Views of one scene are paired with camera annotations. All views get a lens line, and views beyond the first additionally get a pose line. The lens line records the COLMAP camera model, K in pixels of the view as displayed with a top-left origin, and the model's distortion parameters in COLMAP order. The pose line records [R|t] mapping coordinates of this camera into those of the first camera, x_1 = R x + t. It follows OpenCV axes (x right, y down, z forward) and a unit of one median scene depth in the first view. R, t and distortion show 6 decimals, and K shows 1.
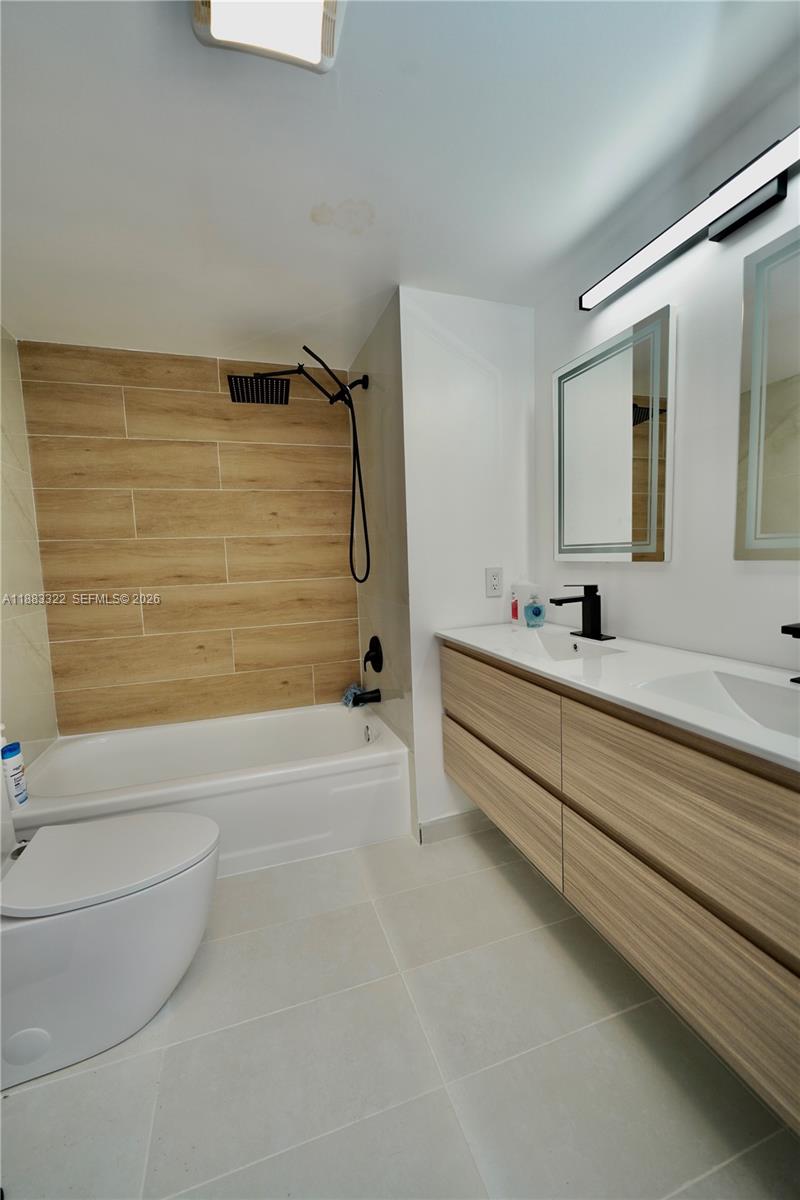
lens RADIAL K [[460.8, 0, 400.0], [0, 460.8, 600.0], [0, 0, 1]] dist [-0.006958, 0.000285]
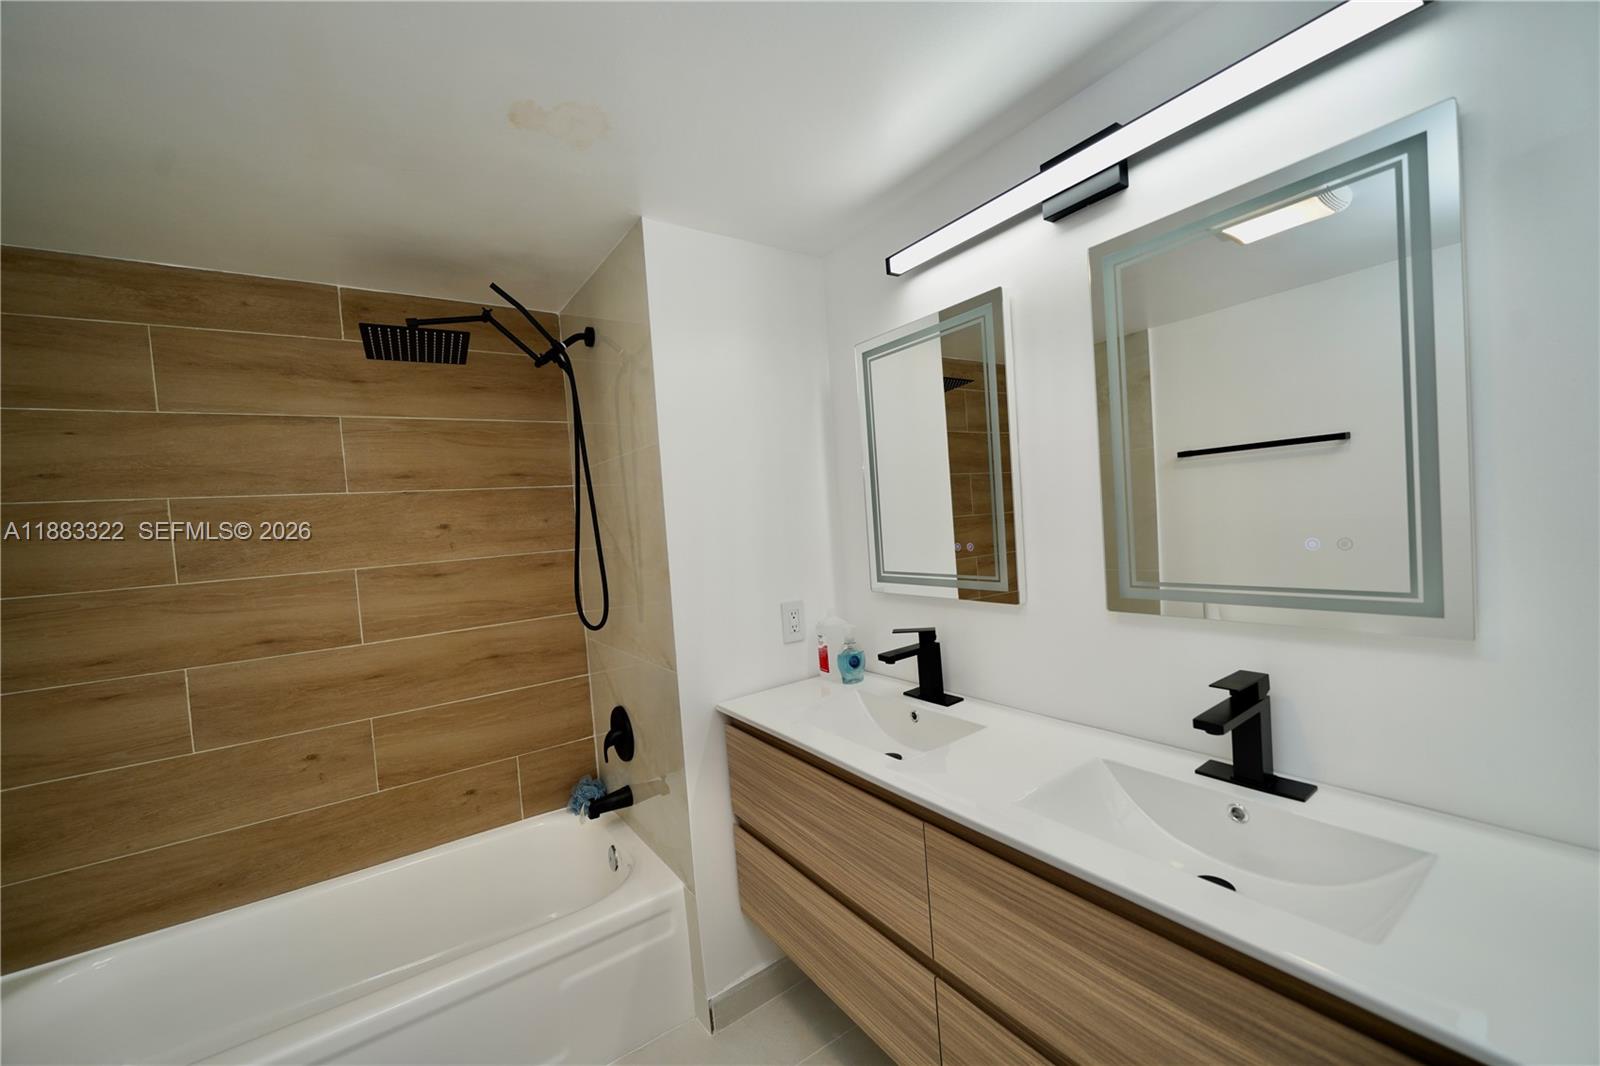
lens RADIAL K [[614.4, 0, 805.5], [0, 614.4, 543.0], [0, 0, 1]] dist [-0.006958, 0.000285]
pose [[0.959770, -0.043777, 0.277355, -0.038018], [0.064606, 0.995699, -0.066407, -0.096963], [-0.273255, 0.081654, 0.958470, 0.066415]]
